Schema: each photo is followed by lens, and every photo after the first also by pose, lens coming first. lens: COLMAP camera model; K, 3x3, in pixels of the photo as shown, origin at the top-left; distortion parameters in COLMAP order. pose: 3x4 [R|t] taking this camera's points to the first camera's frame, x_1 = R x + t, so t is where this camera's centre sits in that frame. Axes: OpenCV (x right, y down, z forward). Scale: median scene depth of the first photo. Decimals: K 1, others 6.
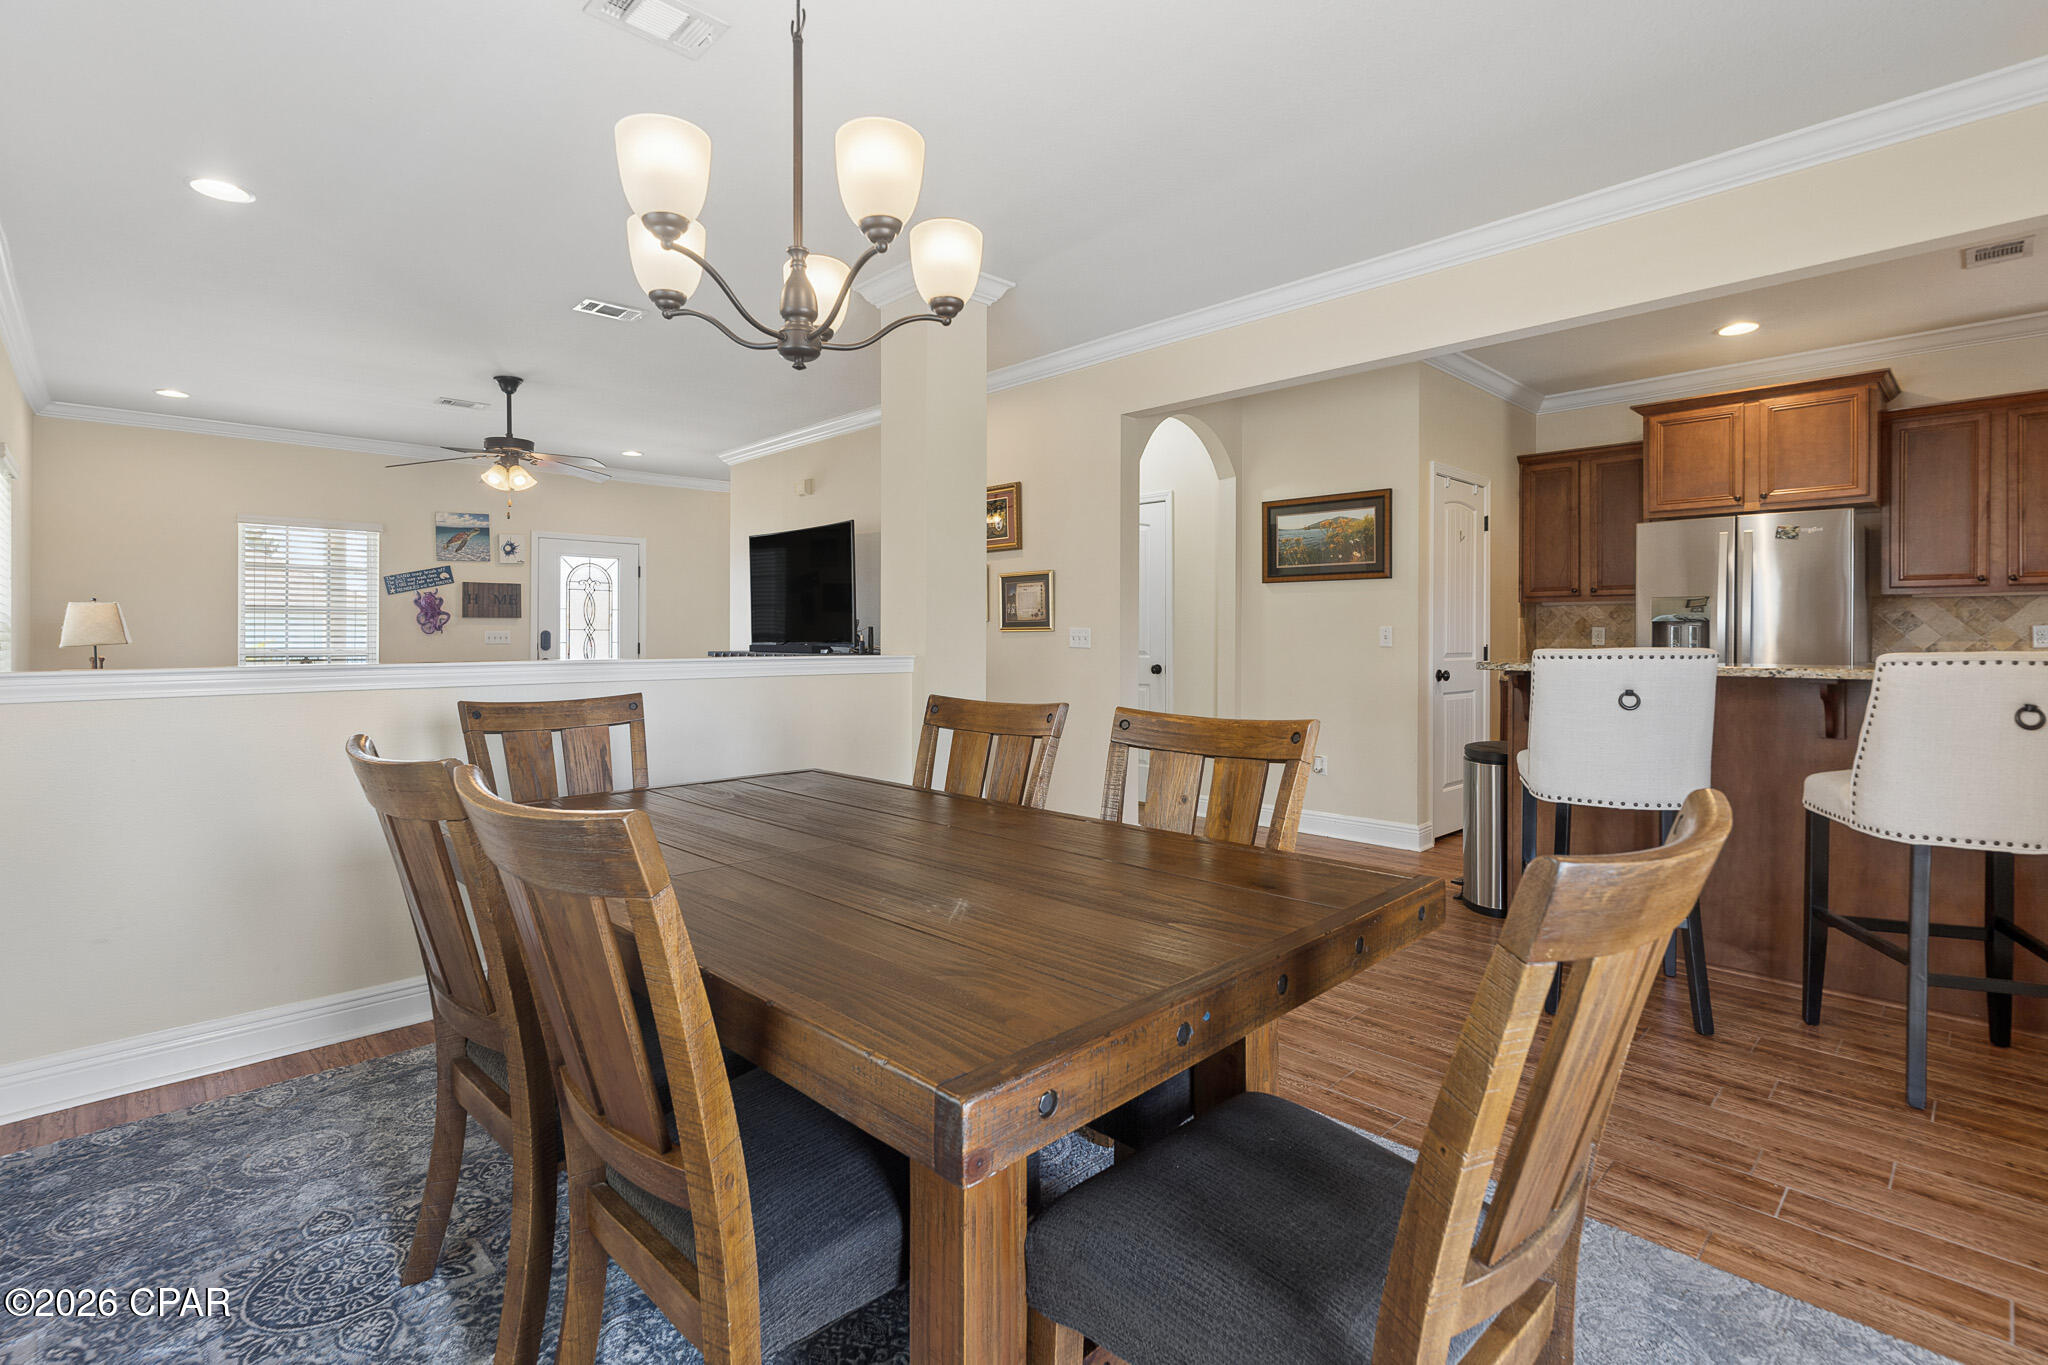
lens RADIAL K [[949.9, 0, 1005.4], [0, 949.9, 637.8], [0, 0, 1]] dist [-0.000554, 0.000206]
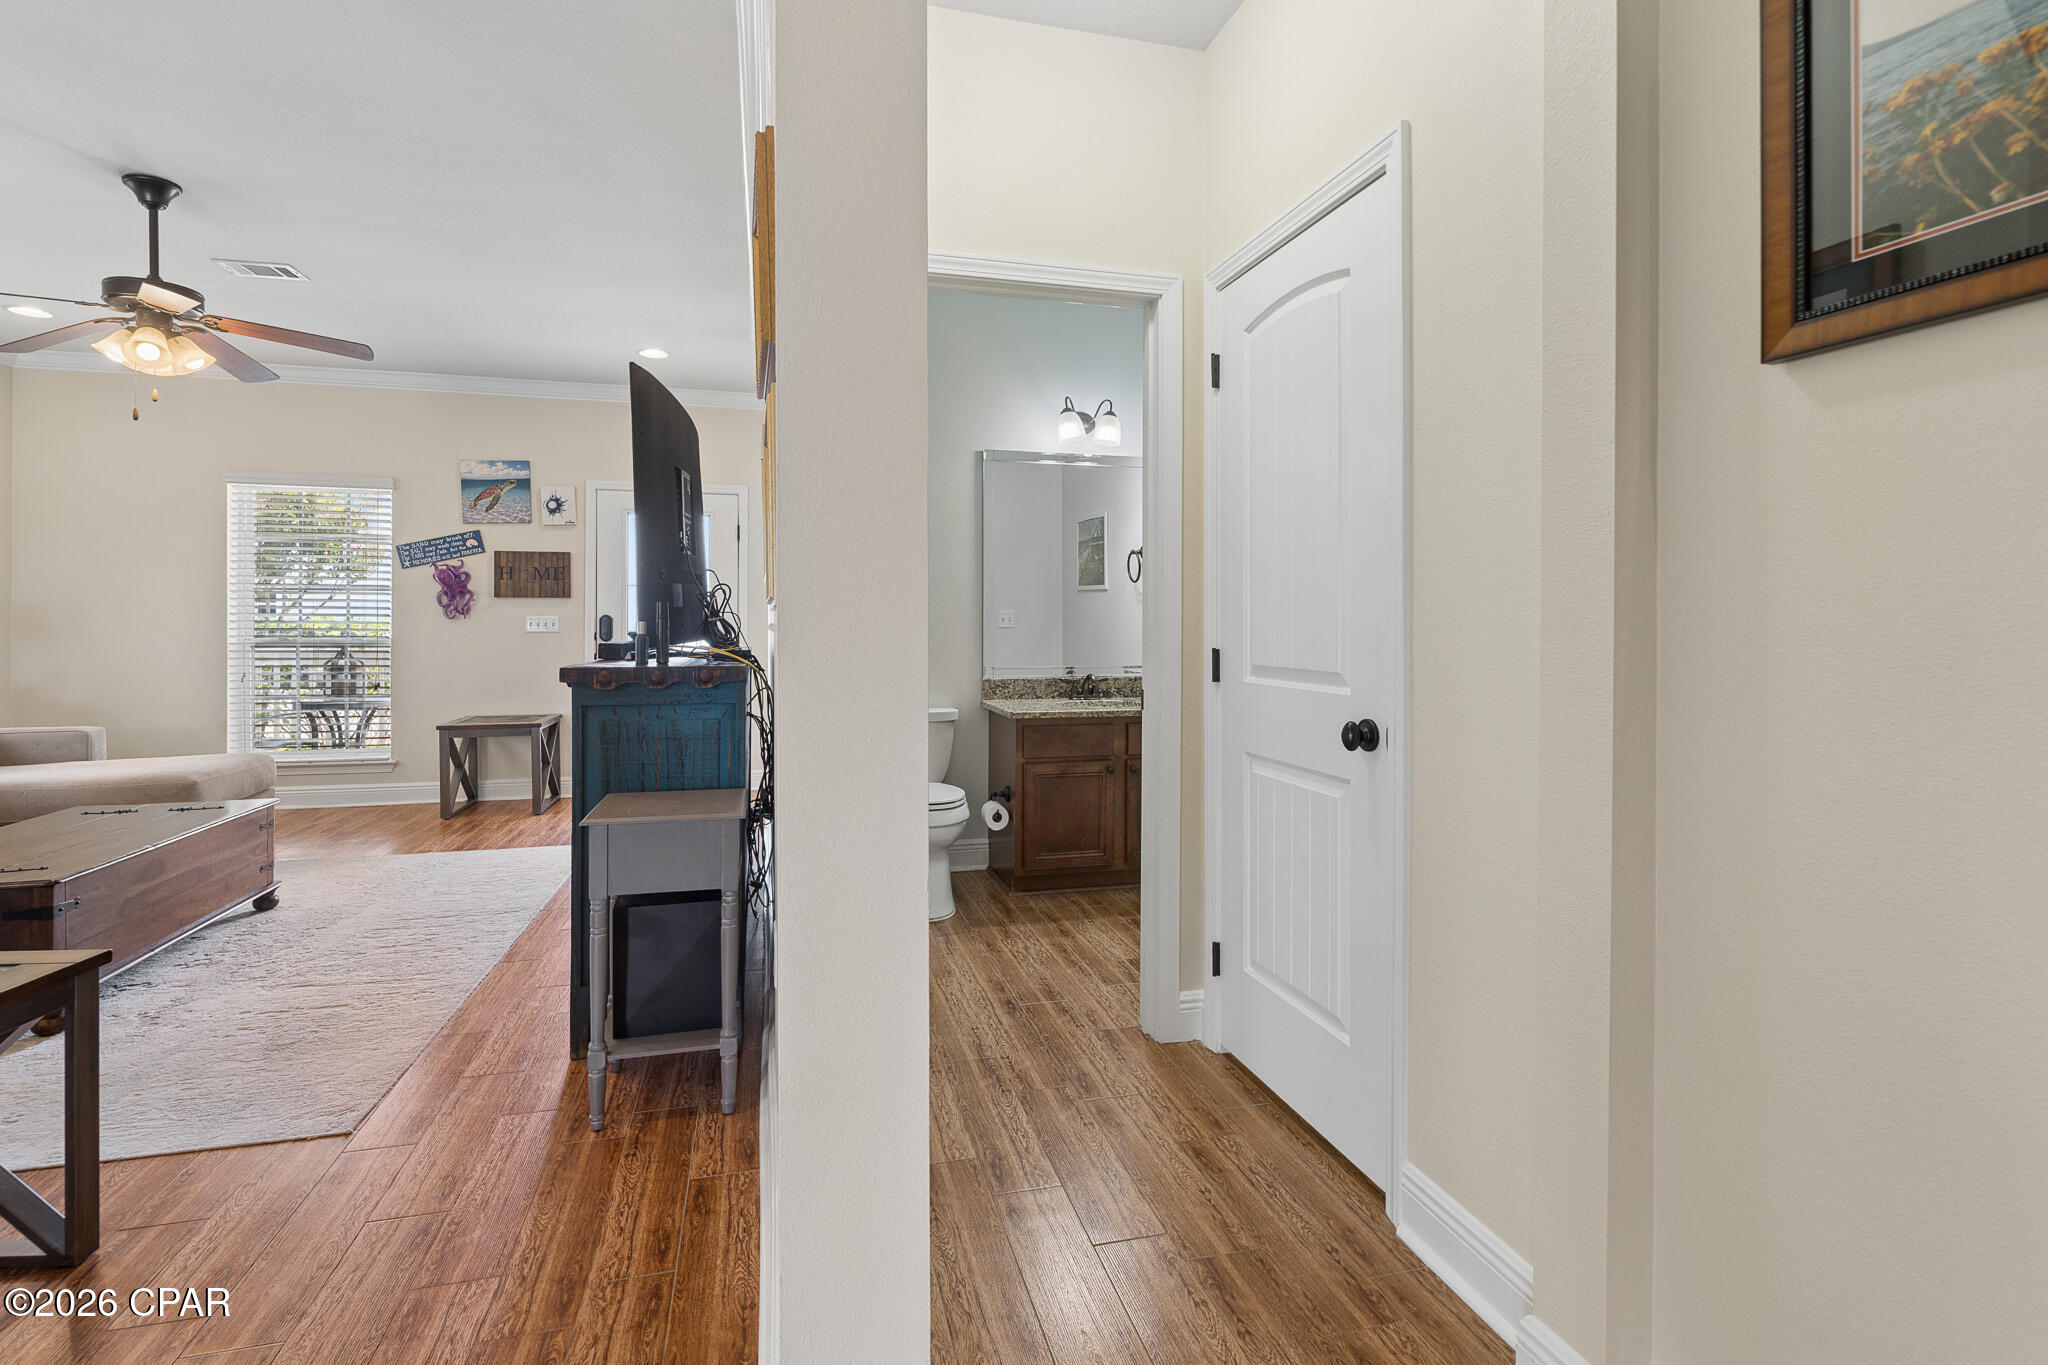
lens RADIAL K [[949.9, 0, 1016.4], [0, 949.9, 621.8], [0, 0, 1]] dist [-0.000554, 0.000206]
pose [[0.882359, 0.001575, -0.470575, 0.159020], [-0.002050, 0.999998, -0.000498, -0.002208], [0.470573, 0.001405, 0.882360, 0.526059]]
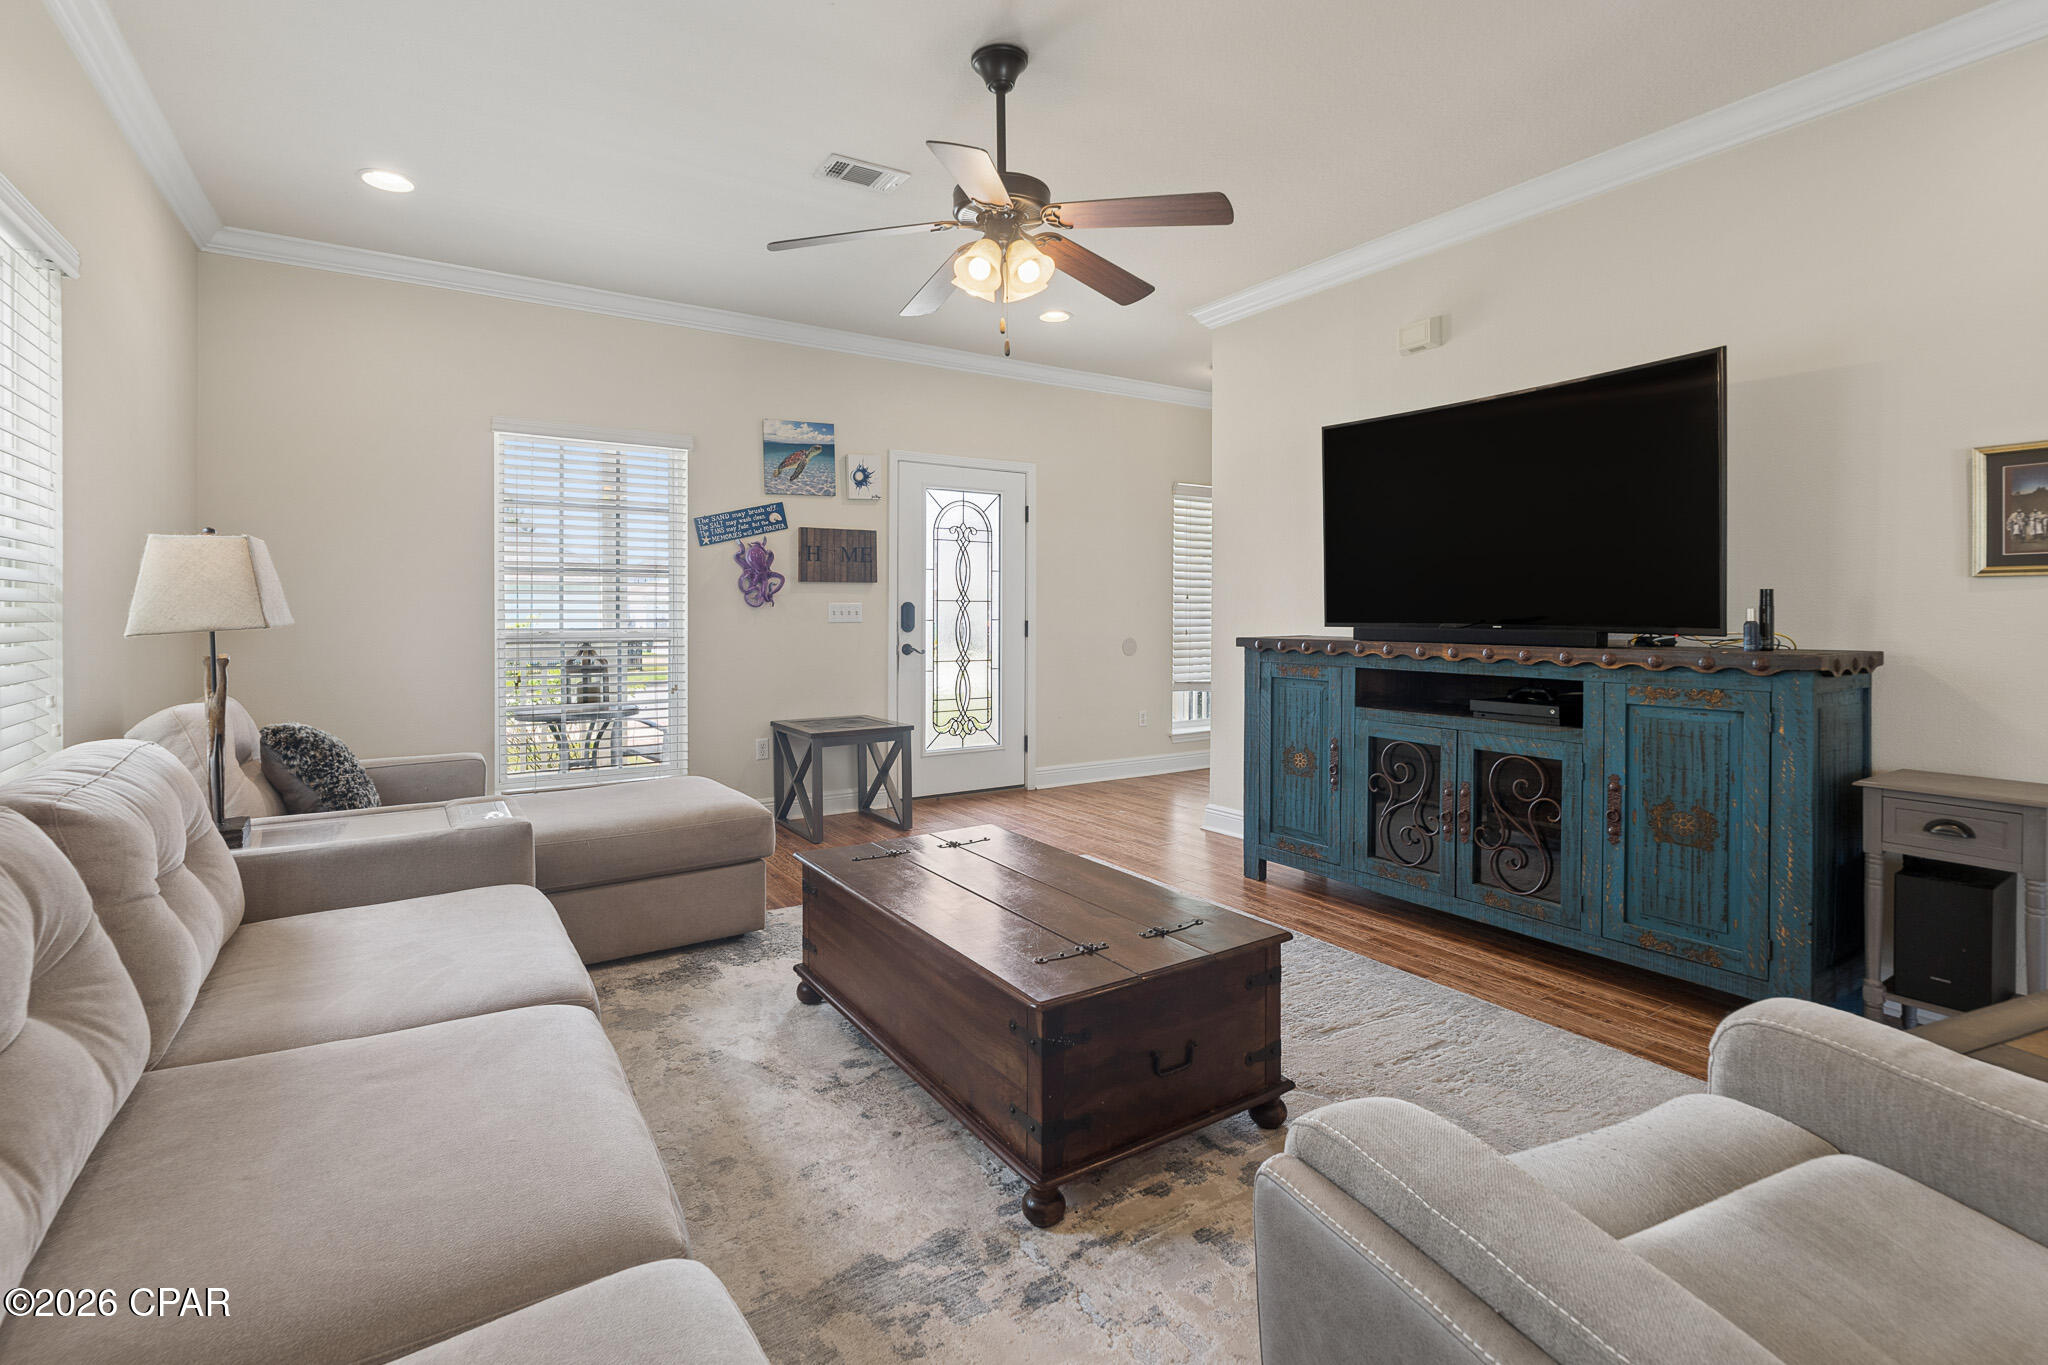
lens RADIAL K [[949.9, 0, 1009.5], [0, 949.9, 619.9], [0, 0, 1]] dist [-0.000554, 0.000206]
pose [[0.982317, 0.001982, -0.187215, -0.309239], [-0.000663, 0.999975, 0.007104, 0.000053], [0.187224, -0.006854, 0.982293, 0.388119]]
